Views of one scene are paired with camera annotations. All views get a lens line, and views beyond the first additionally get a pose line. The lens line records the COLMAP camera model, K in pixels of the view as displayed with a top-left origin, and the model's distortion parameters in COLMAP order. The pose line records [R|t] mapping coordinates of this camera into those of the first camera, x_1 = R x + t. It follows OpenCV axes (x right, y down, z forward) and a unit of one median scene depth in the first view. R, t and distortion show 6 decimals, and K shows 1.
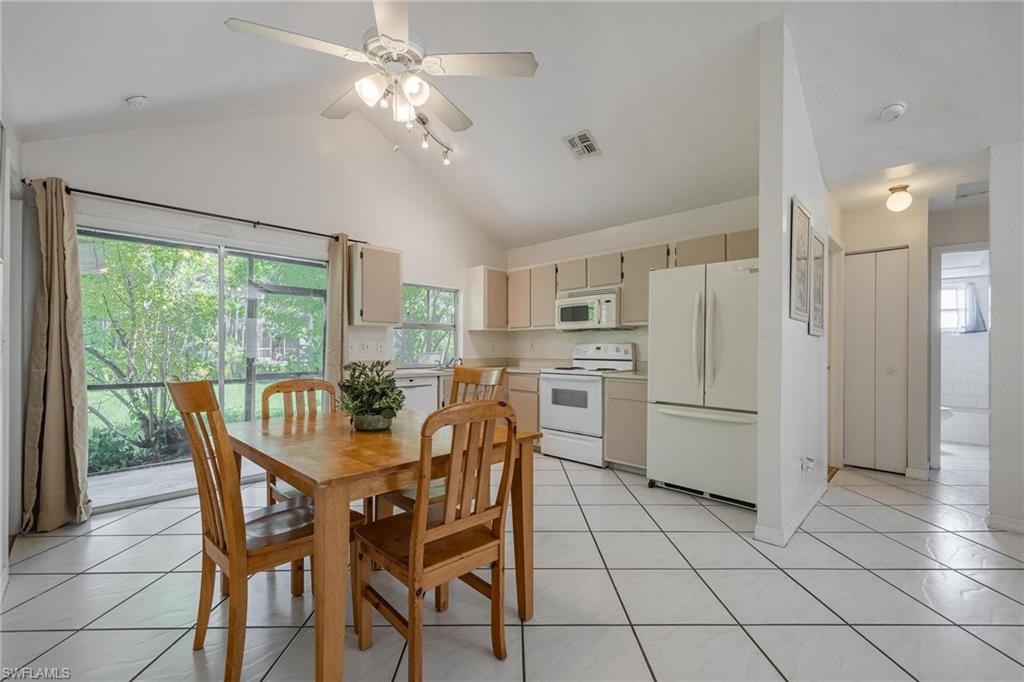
lens RADIAL K [[427.2, 0, 506.0], [0, 427.2, 353.4], [0, 0, 1]] dist [-0.001643, -0.000759]
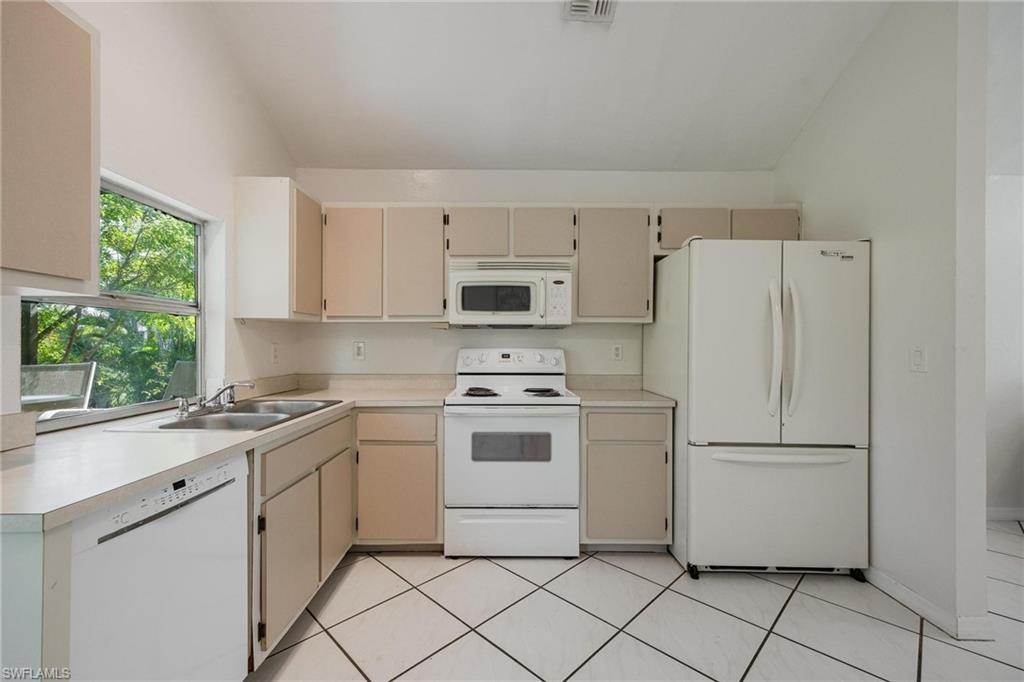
lens RADIAL K [[429.5, 0, 510.9], [0, 429.5, 348.1], [0, 0, 1]] dist [0.000914, -0.000079]
pose [[0.703875, -0.002039, 0.710321, -0.258337], [0.004757, 0.999987, -0.001843, -0.025046], [-0.710308, 0.004677, 0.703875, 0.610296]]
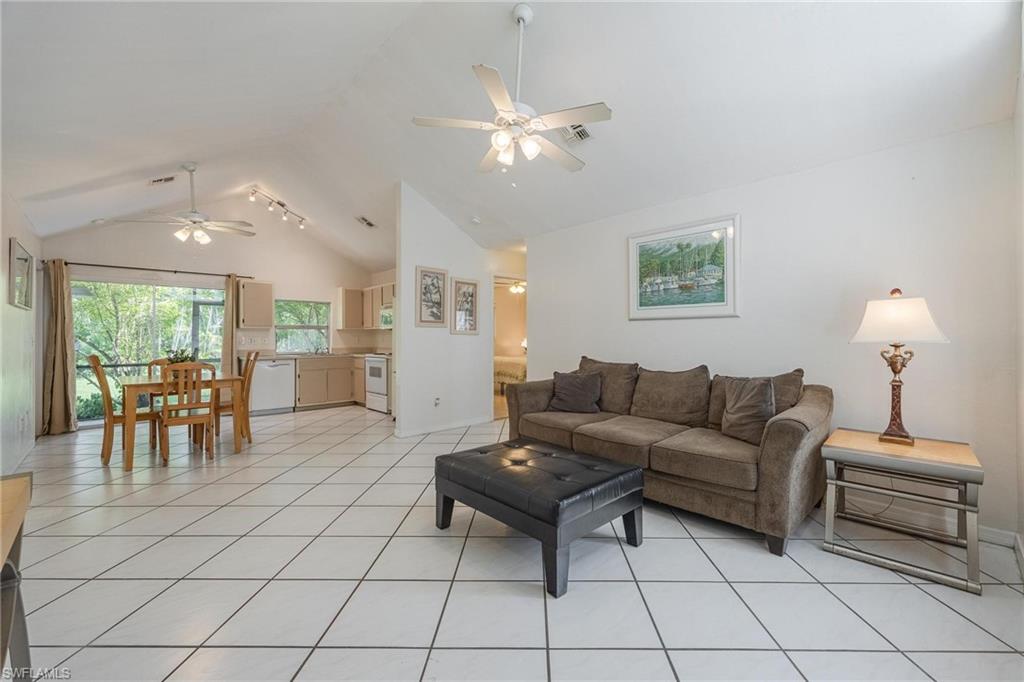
lens RADIAL K [[420.1, 0, 512.0], [0, 420.1, 341.0], [0, 0, 1]] dist [-0.000141, 0.000095]
pose [[0.999679, -0.004219, -0.024962, 0.717337], [0.004136, 0.999986, -0.003403, -0.005826], [0.024976, 0.003298, 0.999683, -0.590552]]
